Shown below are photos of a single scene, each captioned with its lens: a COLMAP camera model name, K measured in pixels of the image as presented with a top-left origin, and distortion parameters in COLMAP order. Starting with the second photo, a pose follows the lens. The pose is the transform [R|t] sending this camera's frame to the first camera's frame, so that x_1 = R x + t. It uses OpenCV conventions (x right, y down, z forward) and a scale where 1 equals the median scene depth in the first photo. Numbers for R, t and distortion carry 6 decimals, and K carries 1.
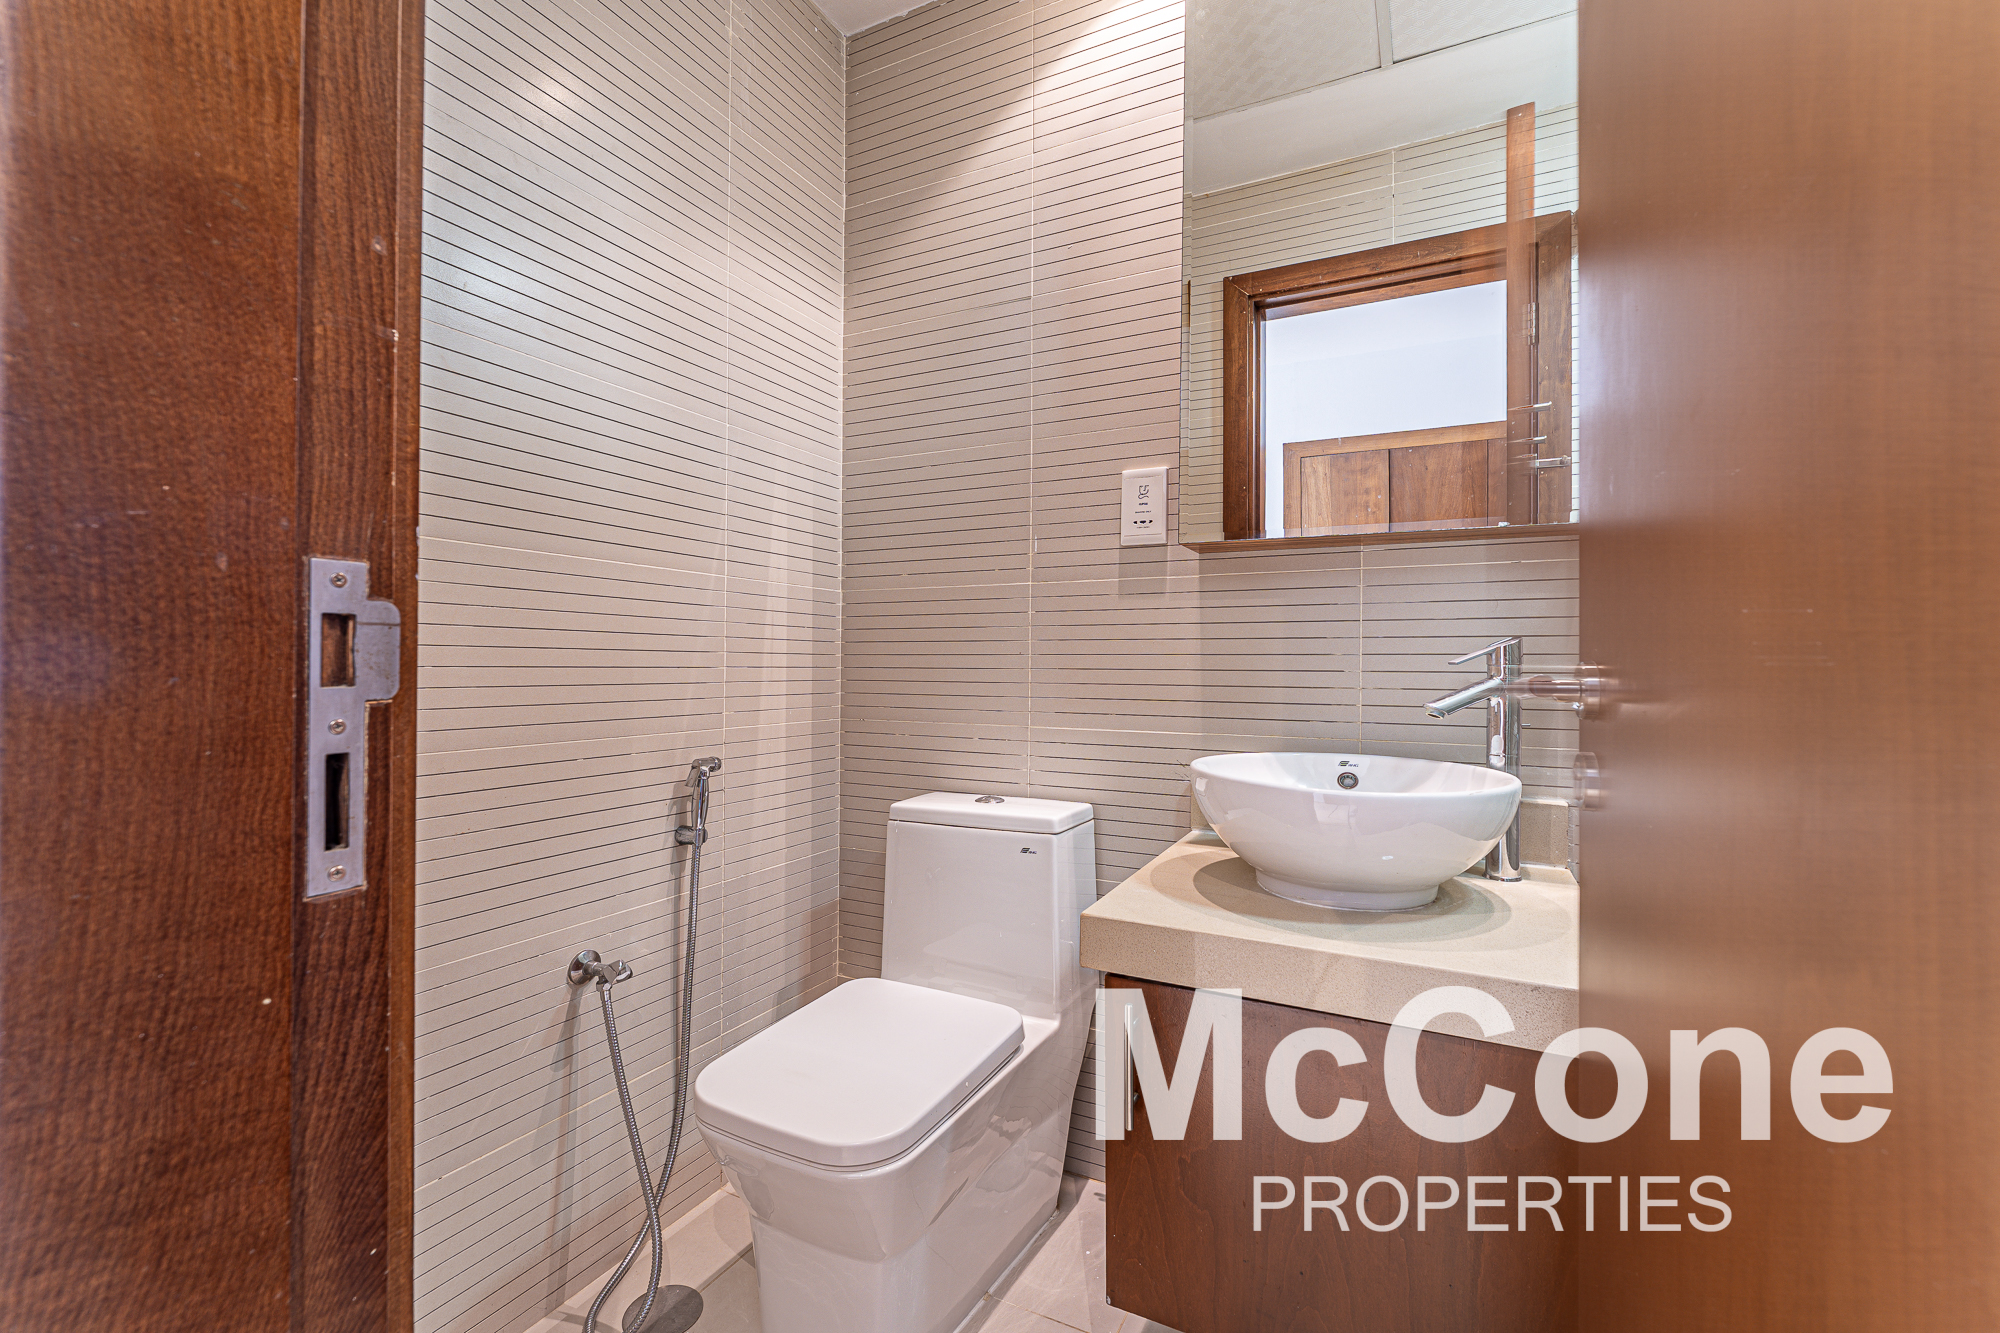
lens RADIAL K [[856.6, 0, 1000.0], [0, 856.6, 666.5], [0, 0, 1]] dist [-0.000581, -0.000235]
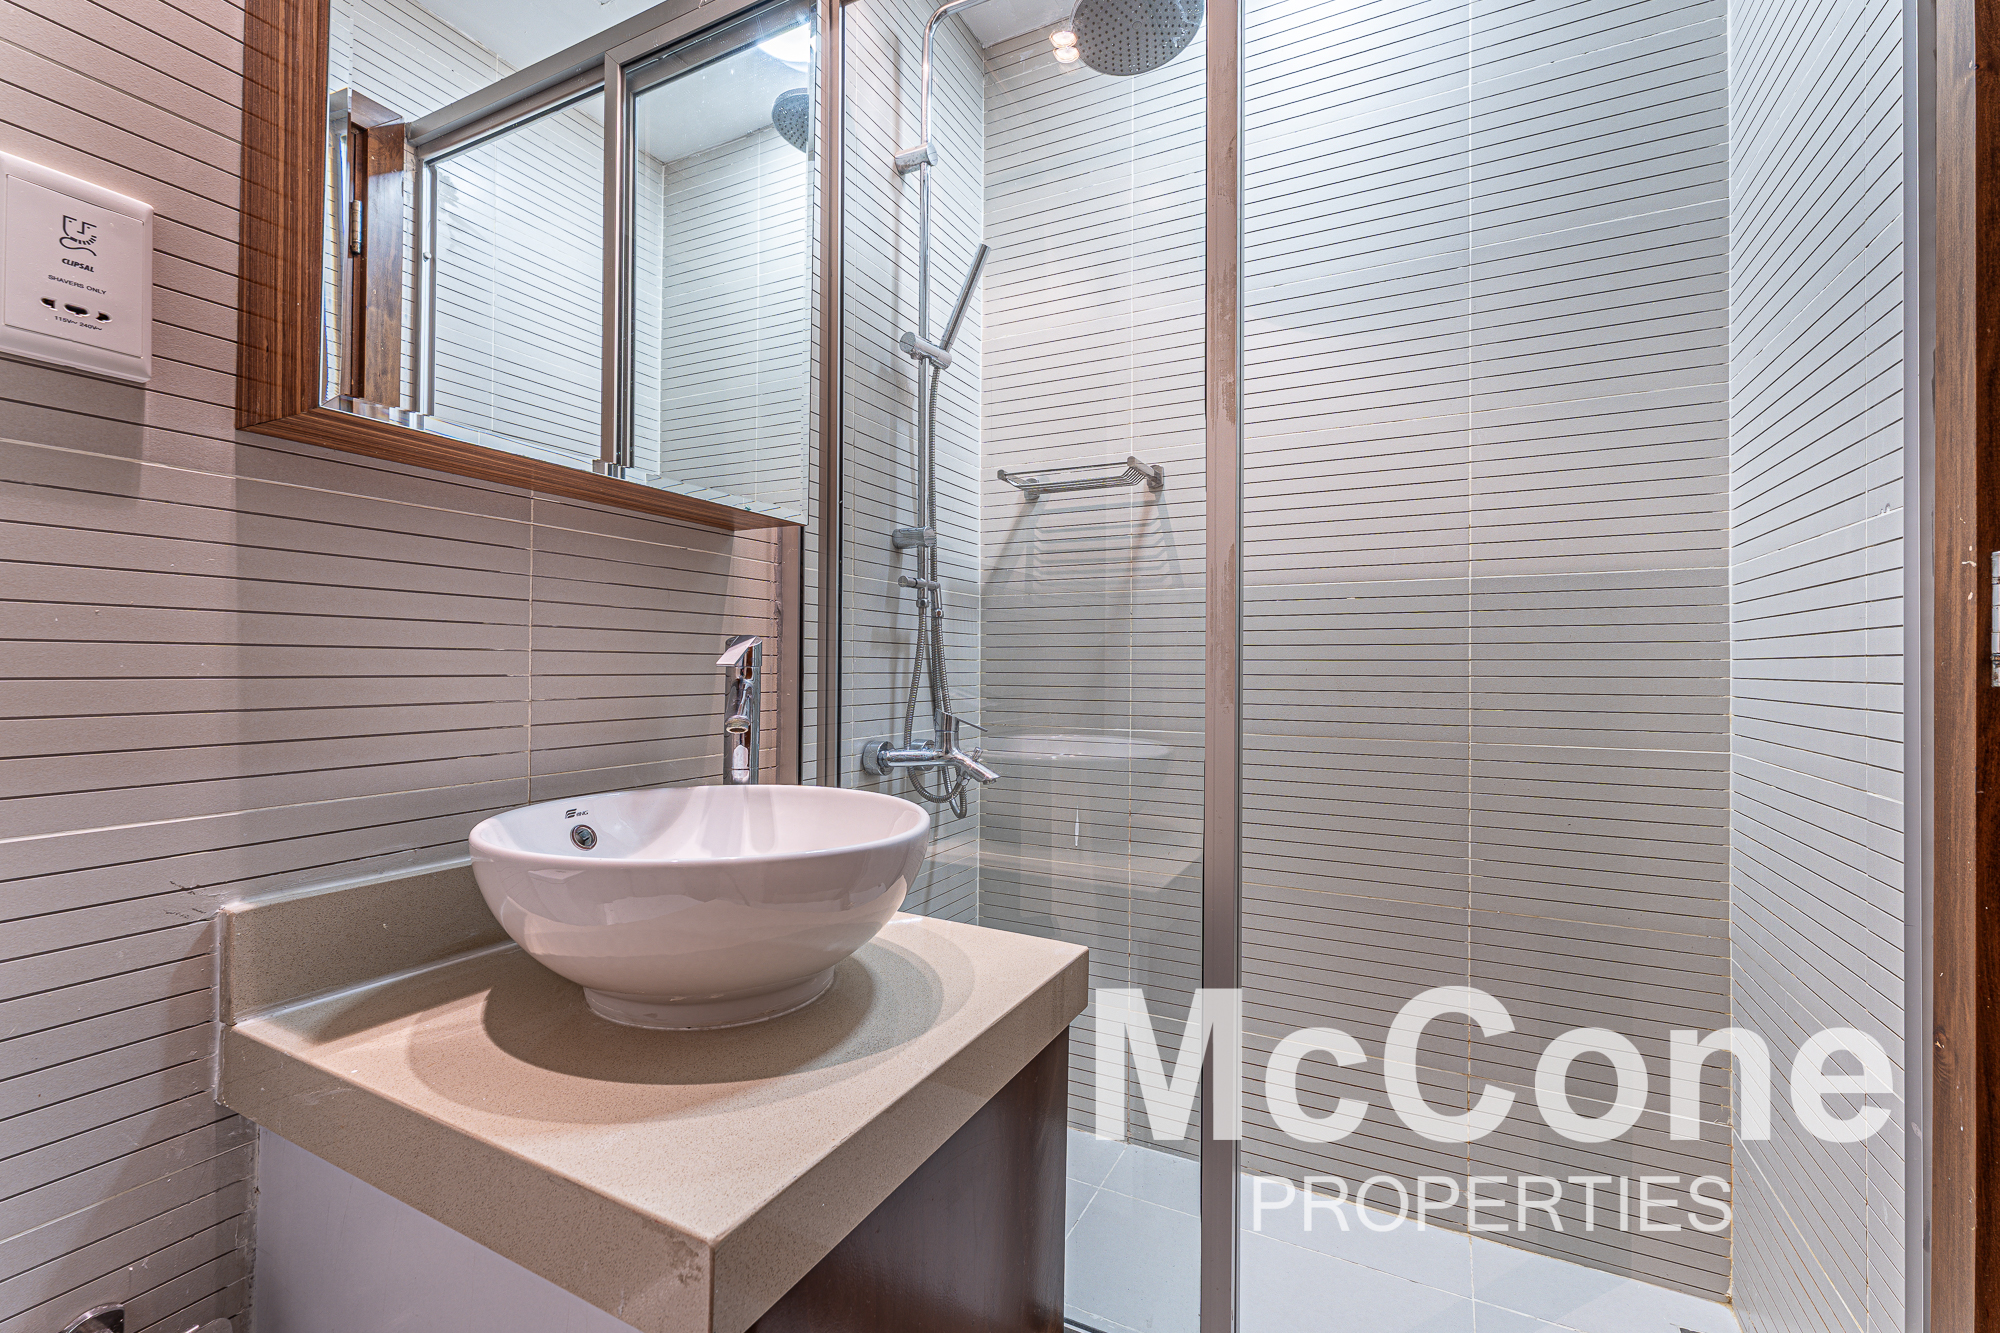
lens RADIAL K [[856.6, 0, 1000.0], [0, 856.6, 666.5], [0, 0, 1]] dist [-0.000581, -0.000235]
pose [[0.008104, -0.007324, 0.999940, -0.266219], [-0.003672, 0.999966, 0.007353, -0.008232], [-0.999960, -0.003732, 0.008076, 0.660071]]
